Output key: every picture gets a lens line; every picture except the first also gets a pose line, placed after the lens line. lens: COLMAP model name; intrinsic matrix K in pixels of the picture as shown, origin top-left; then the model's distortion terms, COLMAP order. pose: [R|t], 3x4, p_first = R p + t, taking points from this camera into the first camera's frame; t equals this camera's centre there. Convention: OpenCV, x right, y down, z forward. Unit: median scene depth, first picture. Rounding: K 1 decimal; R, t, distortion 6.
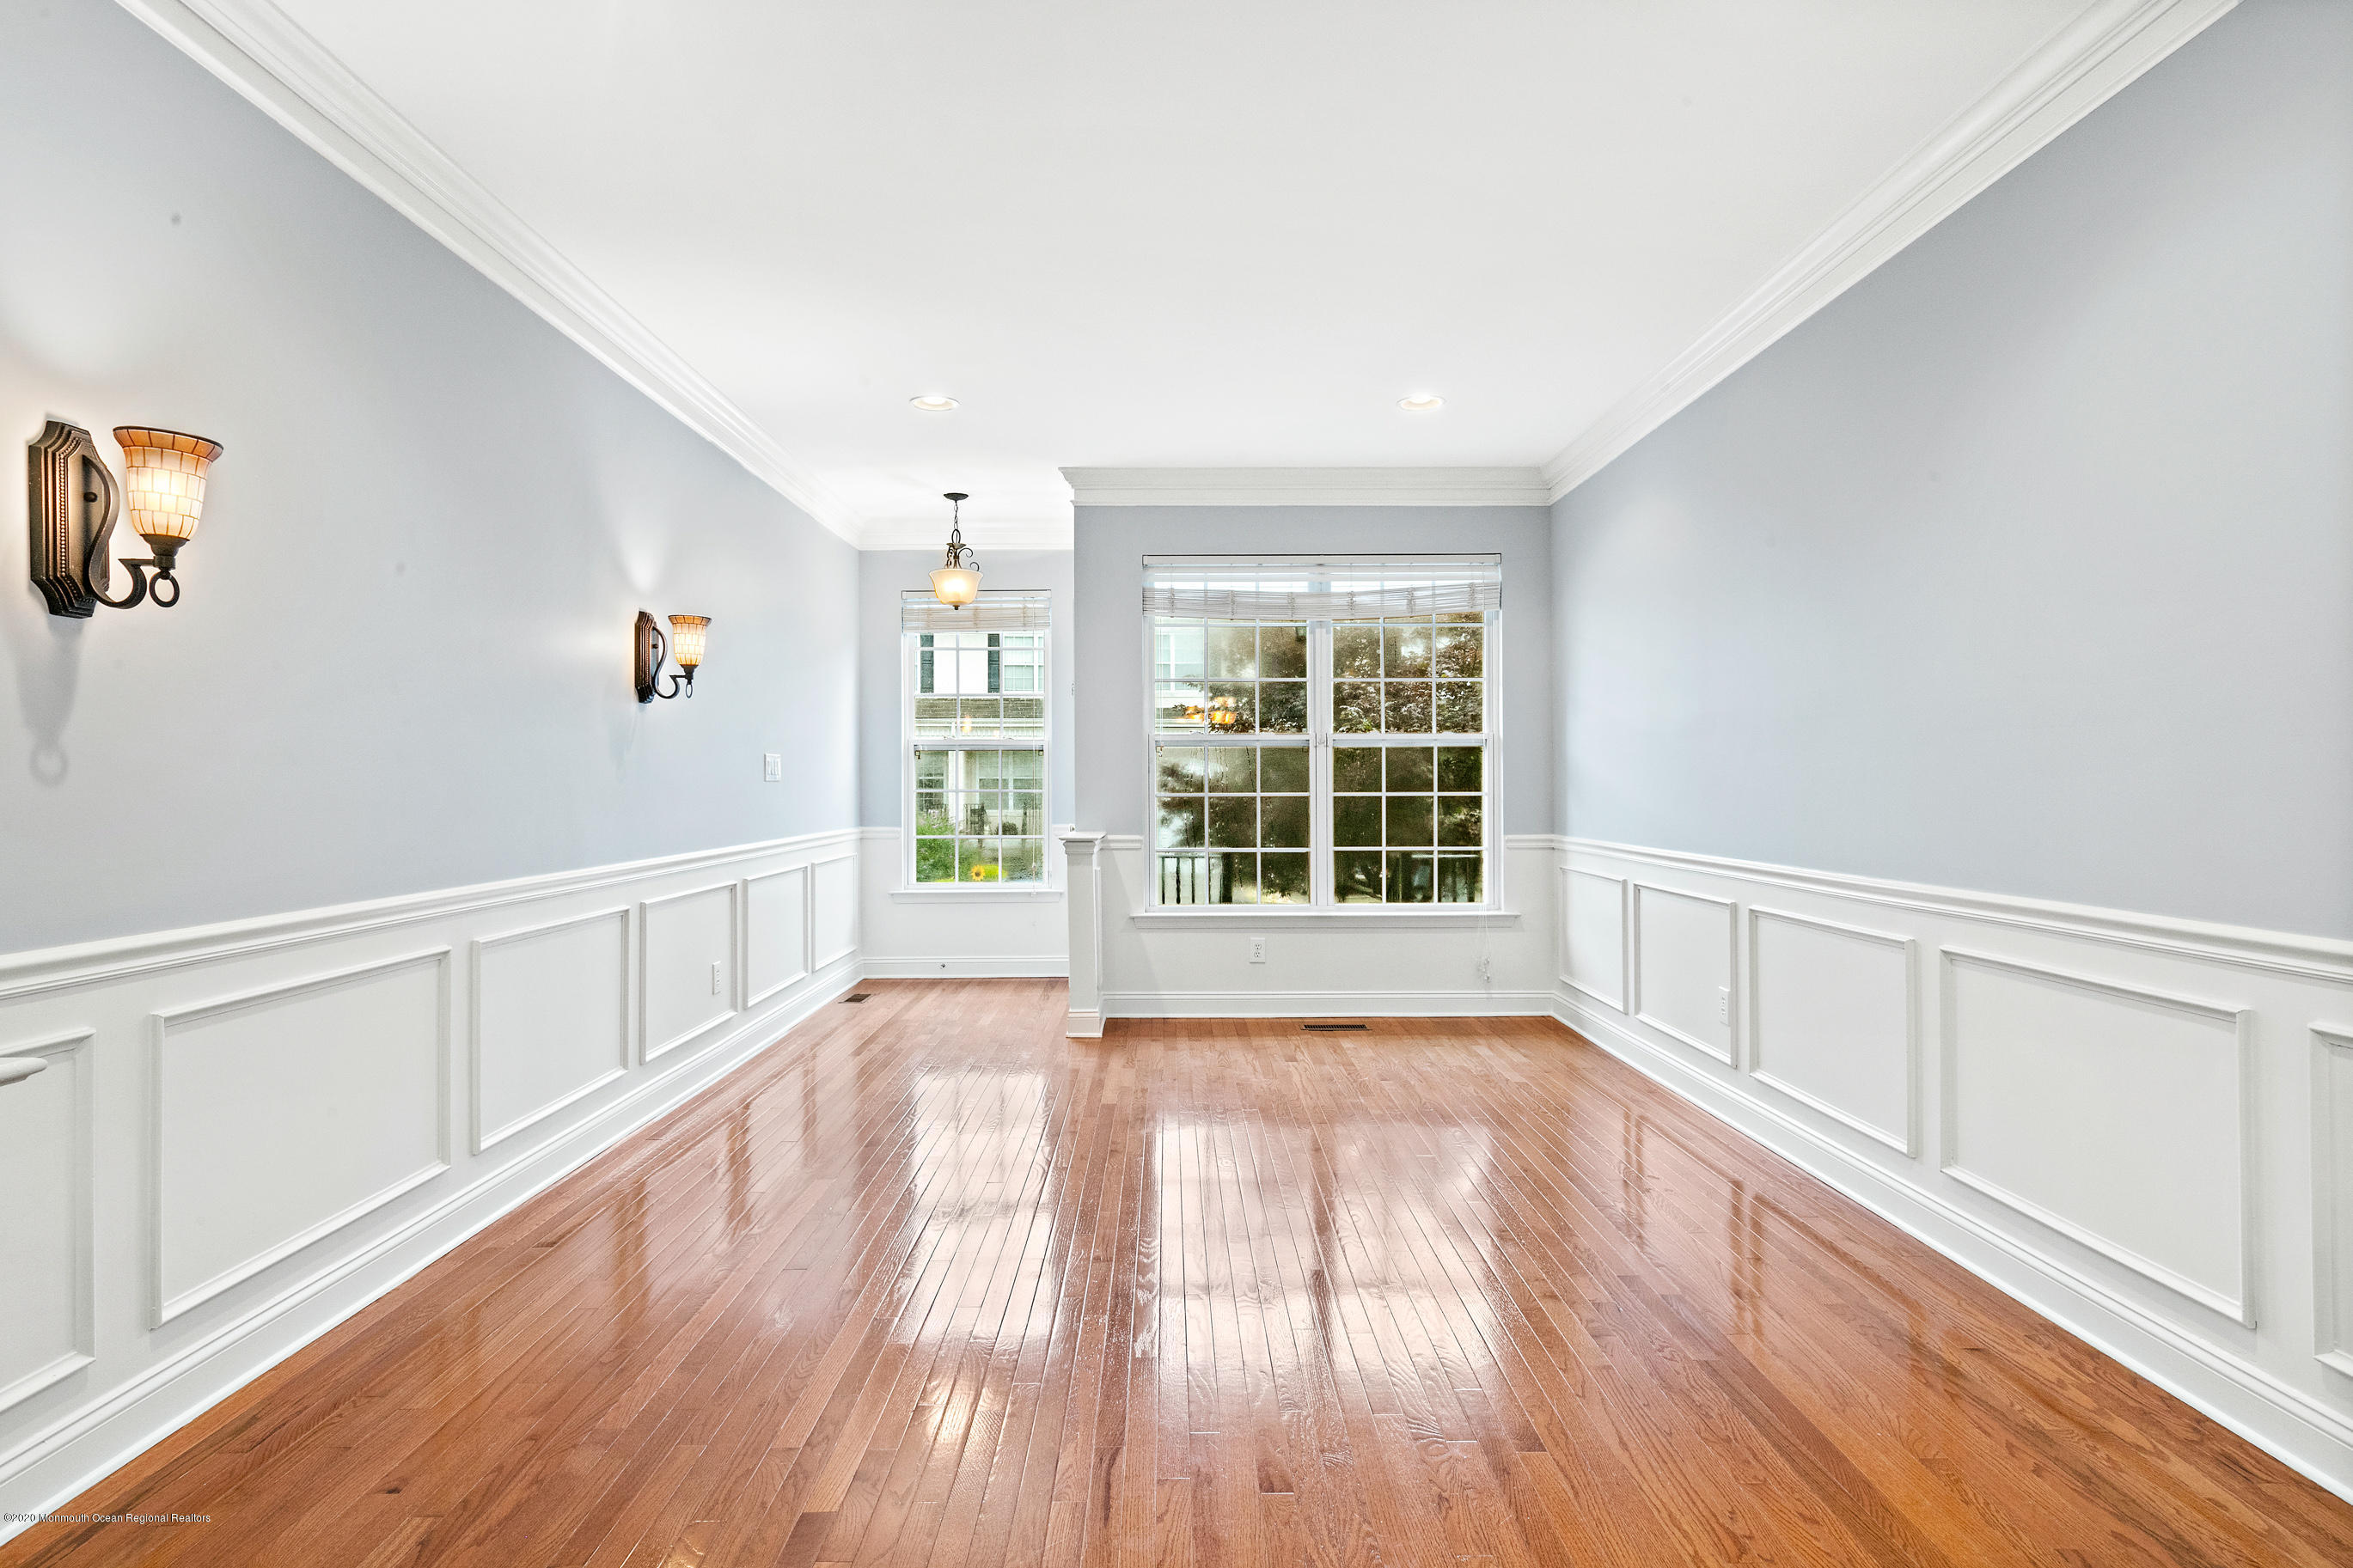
lens RADIAL K [[1289.3, 0, 1184.9], [0, 1289.3, 781.1], [0, 0, 1]] dist [0.019287, -0.000952]
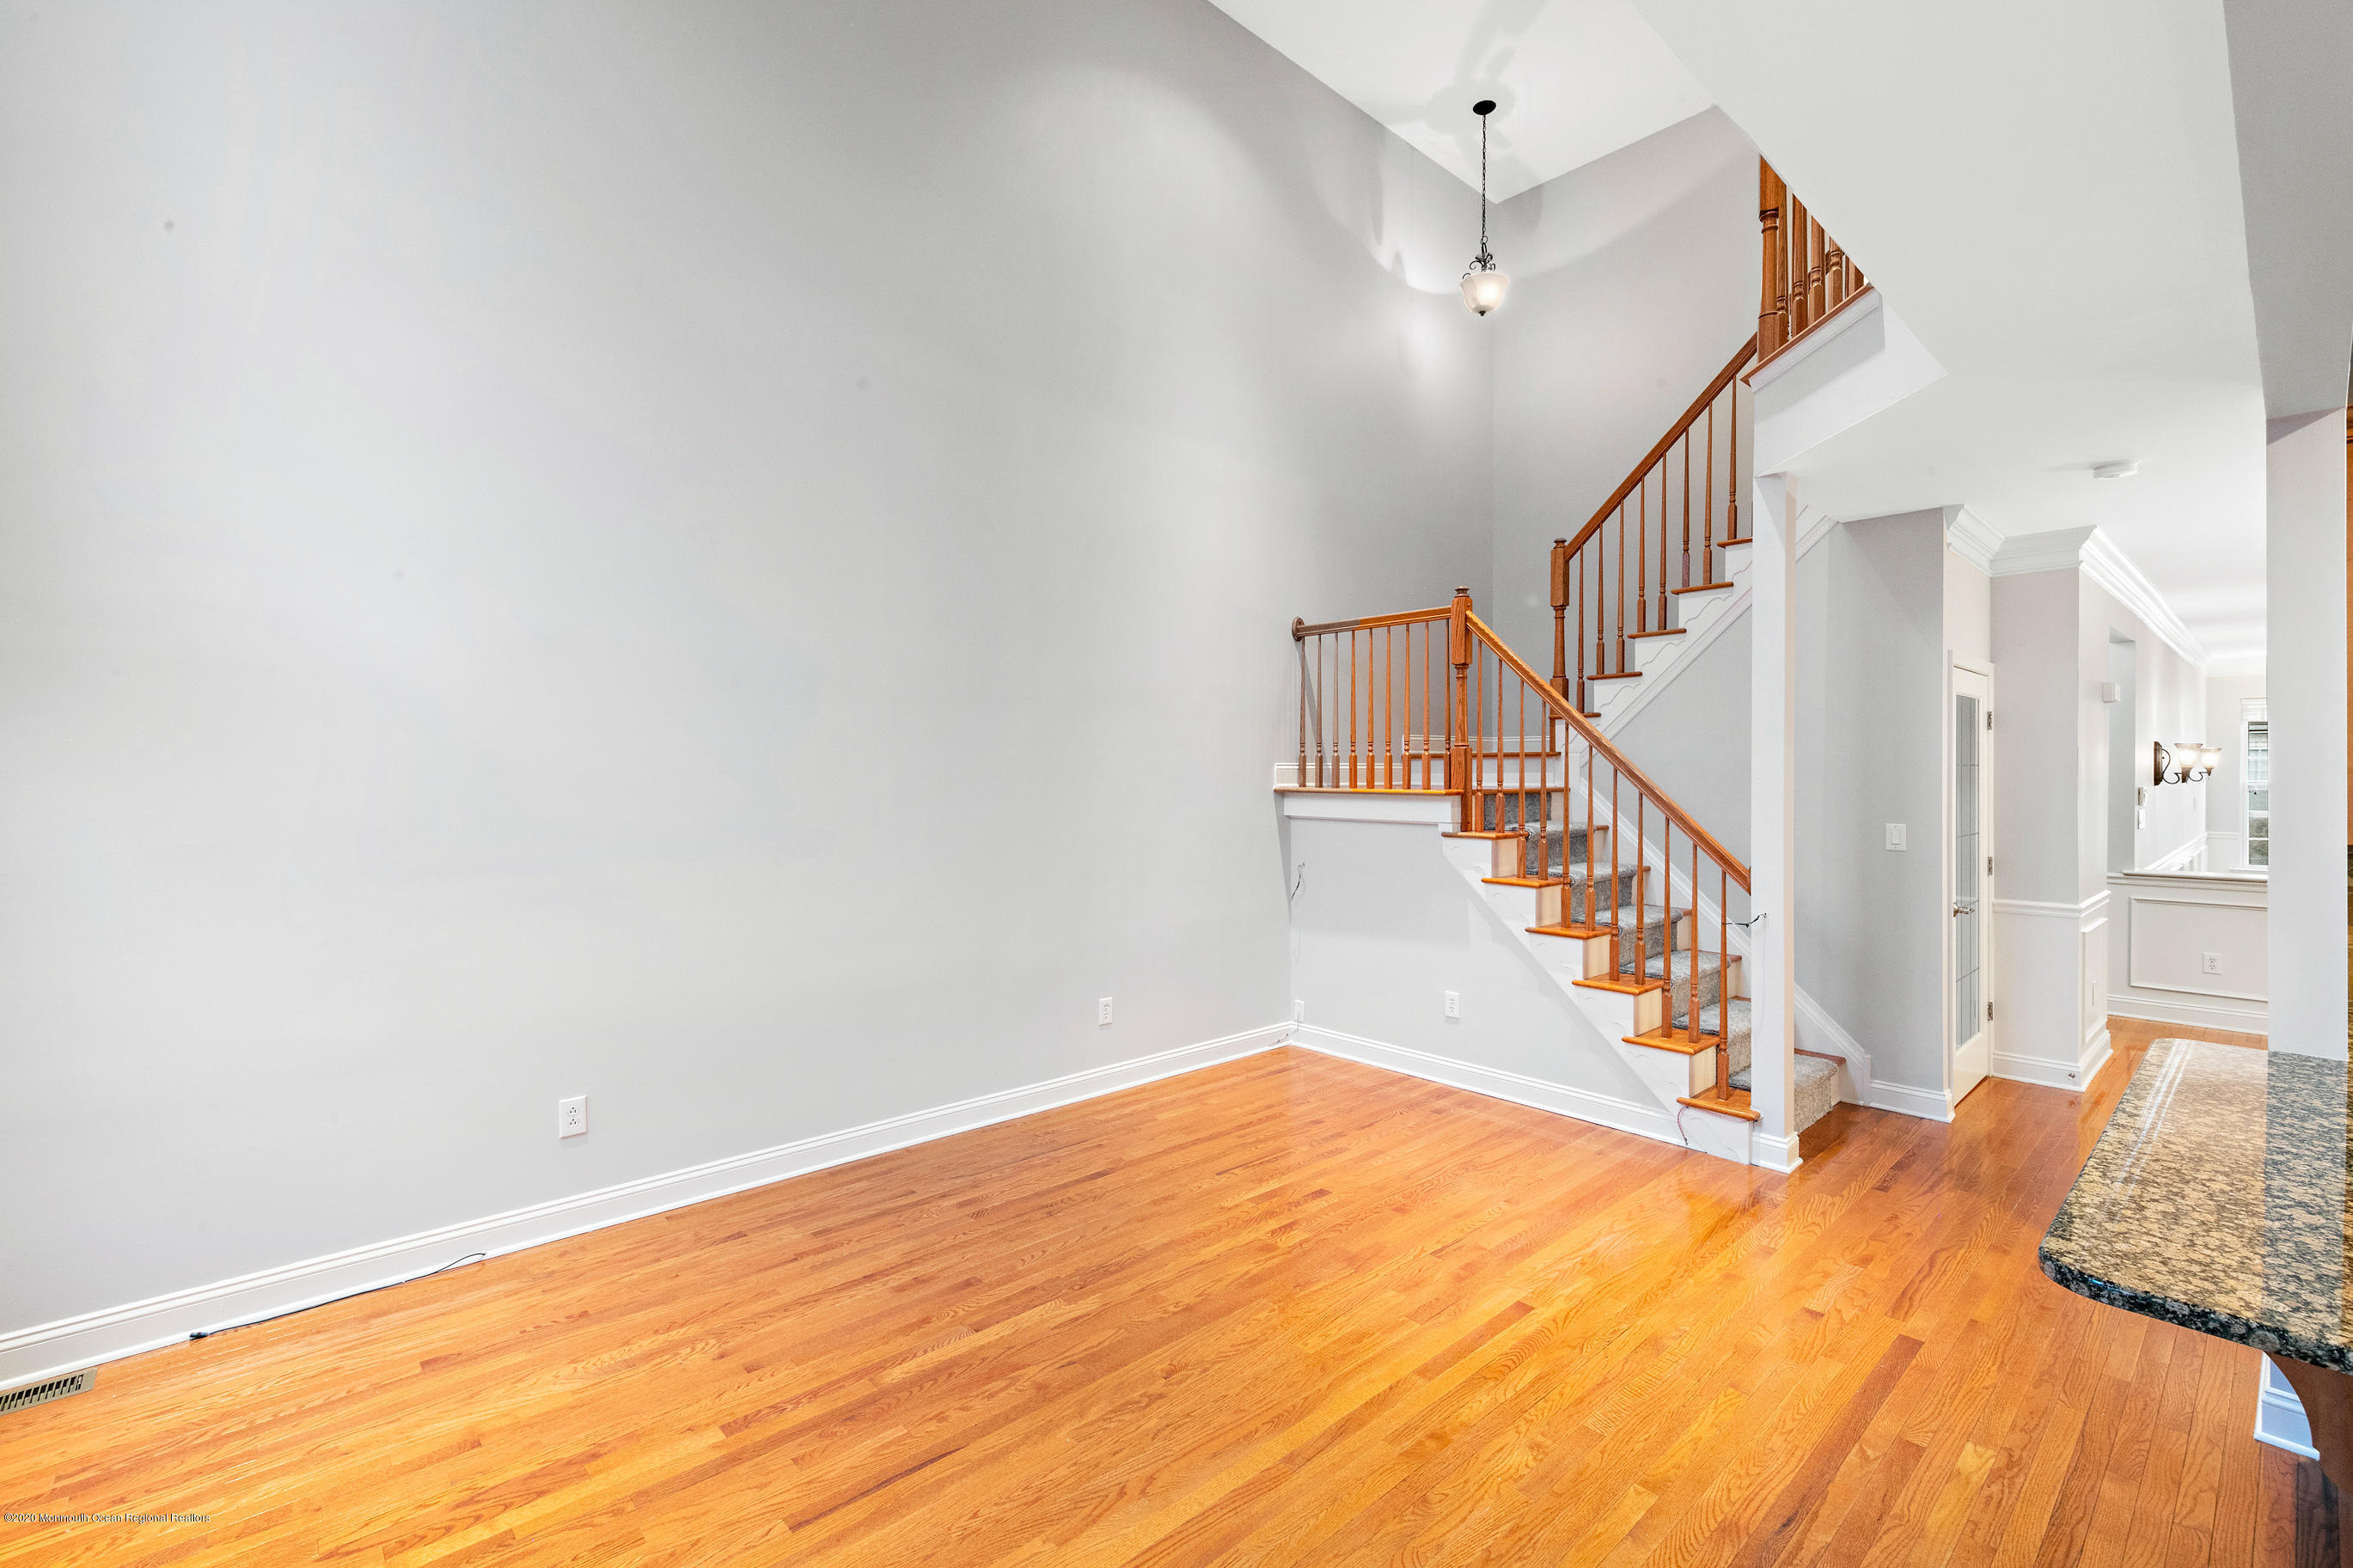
lens RADIAL K [[1032.4, 0, 1177.4], [0, 1032.4, 773.4], [0, 0, 1]] dist [0.003156, 0.000009]
pose [[0.663664, 0.003467, -0.748023, -0.146593], [-0.002712, 0.999994, 0.002229, -0.055948], [0.748026, 0.000549, 0.663669, -1.197158]]
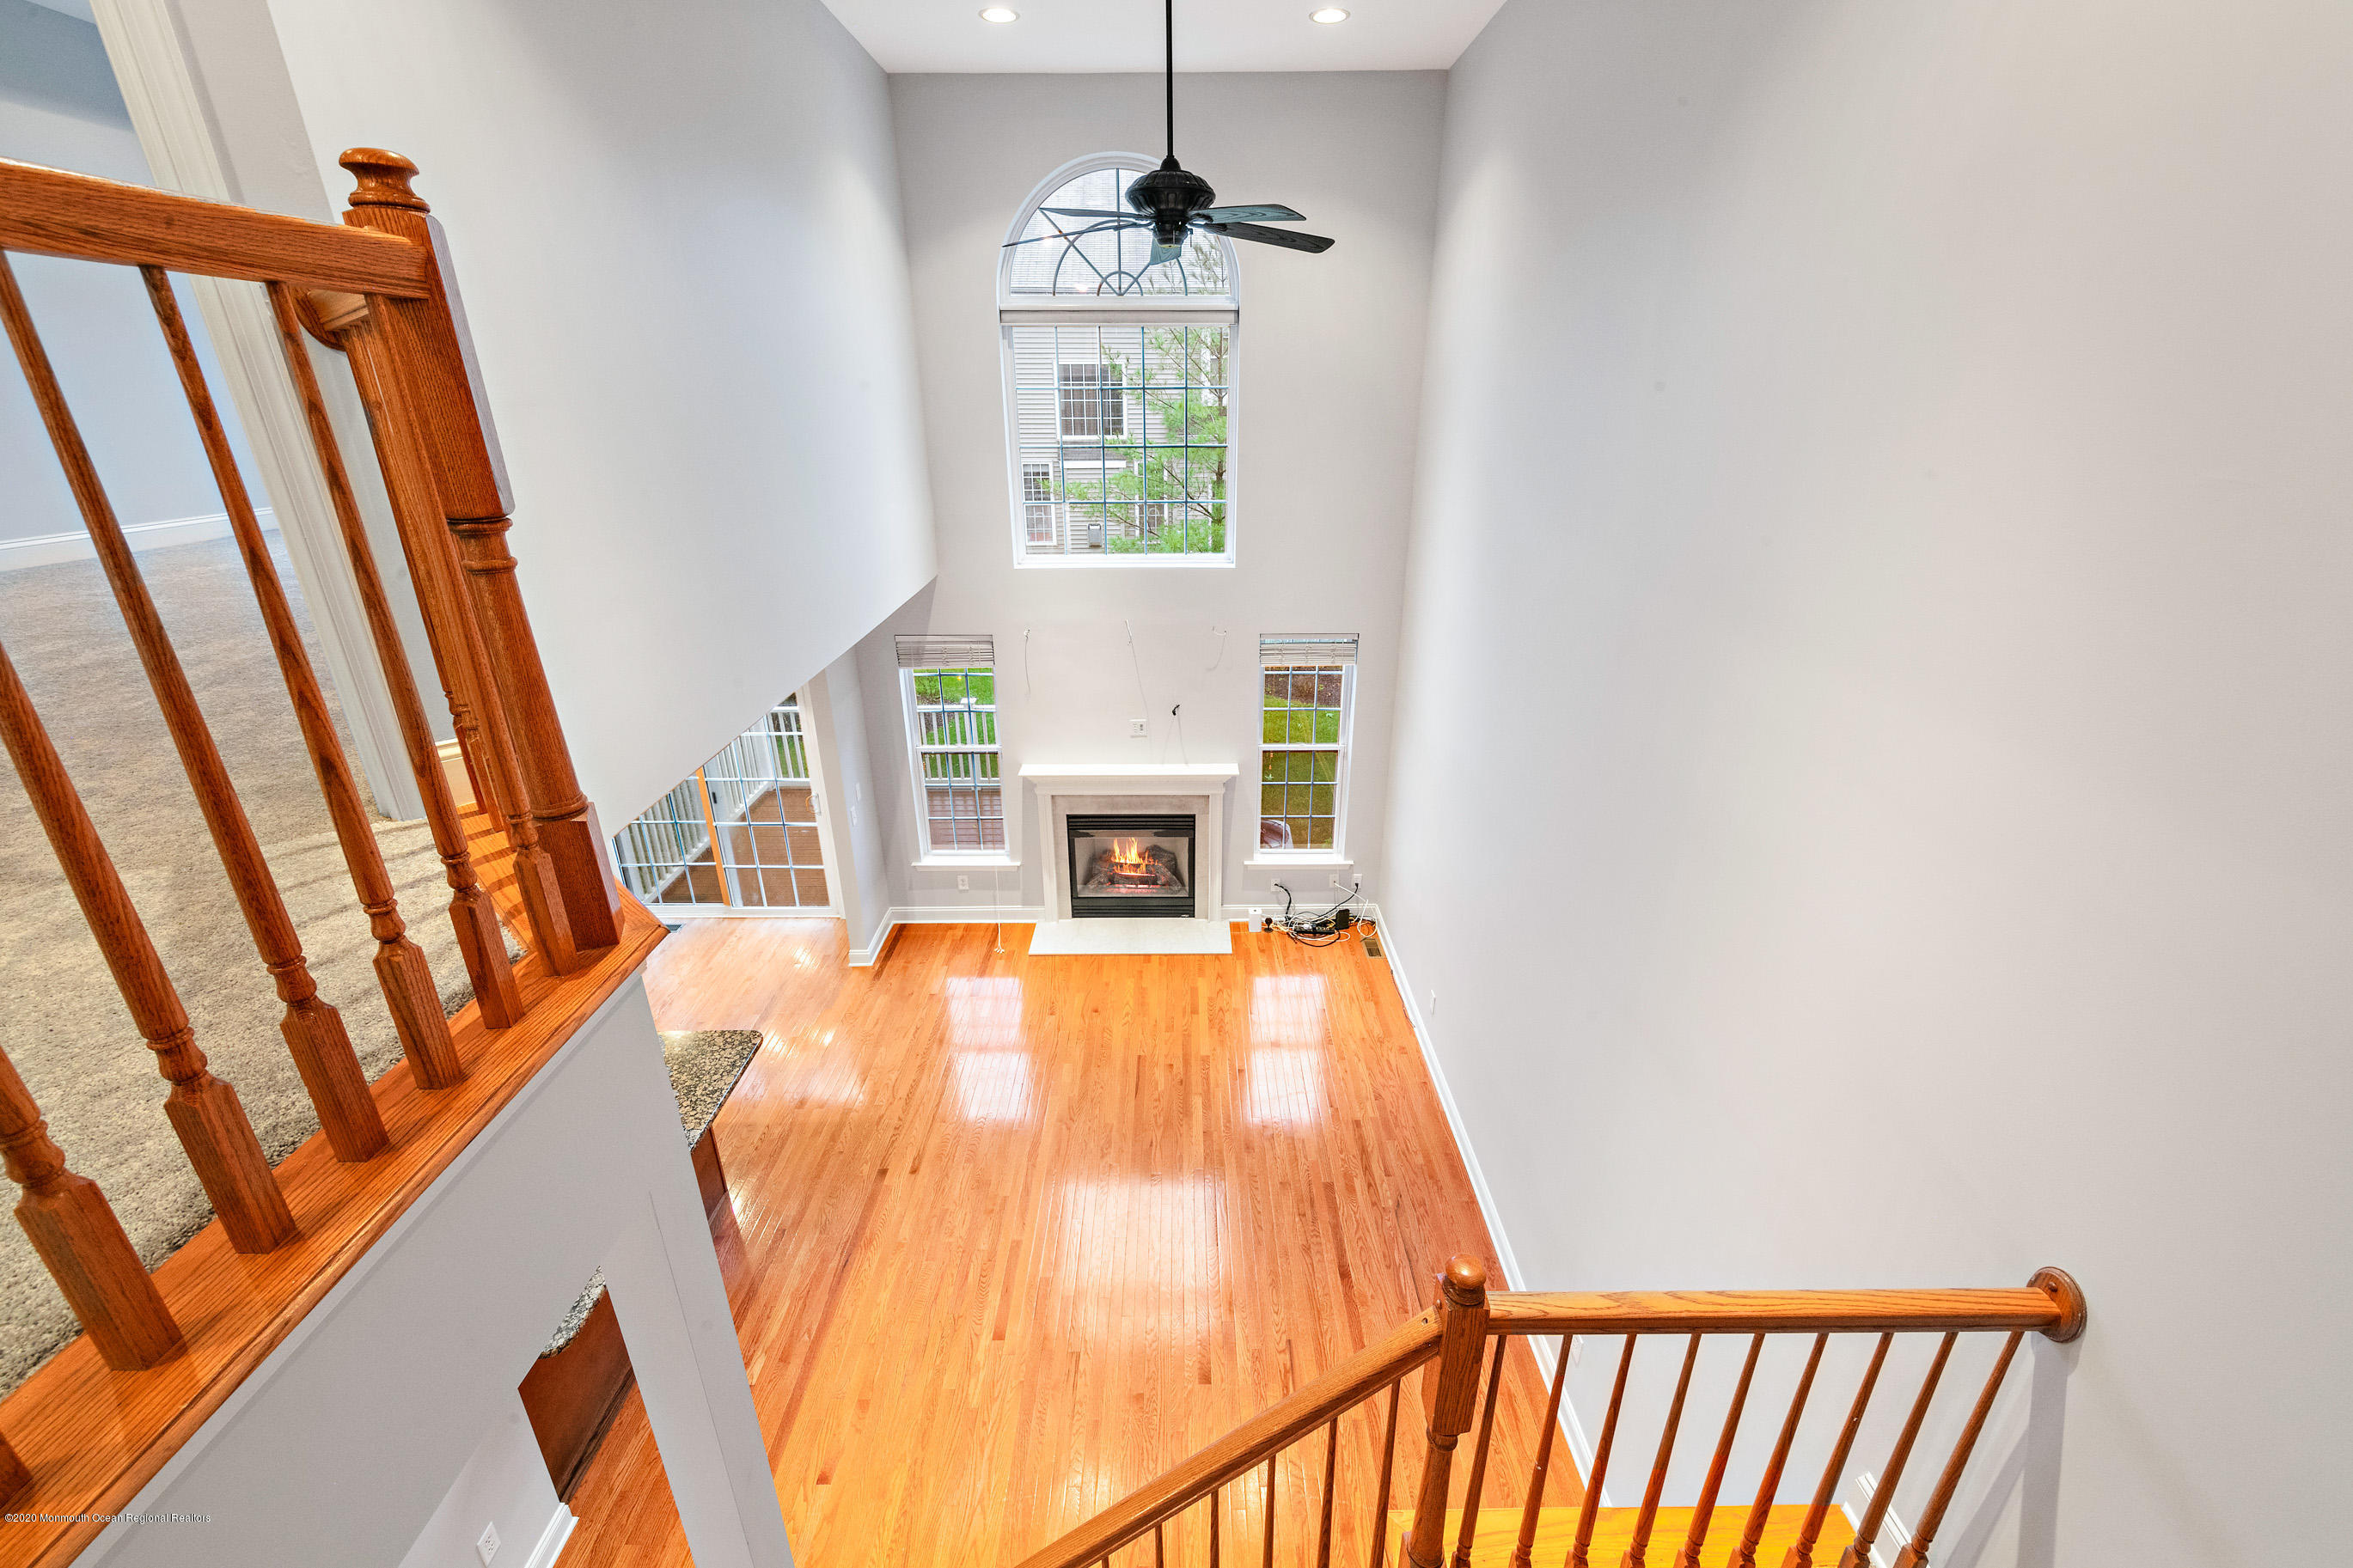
lens RADIAL K [[943.3, 0, 1179.0], [0, 943.3, 781.3], [0, 0, 1]] dist [0.004060, 0.000182]
pose [[-0.999917, 0.000597, 0.012882, -0.514858], [0.005483, 0.923835, 0.382752, -0.411338], [-0.011672, 0.382791, -0.923761, -0.336751]]
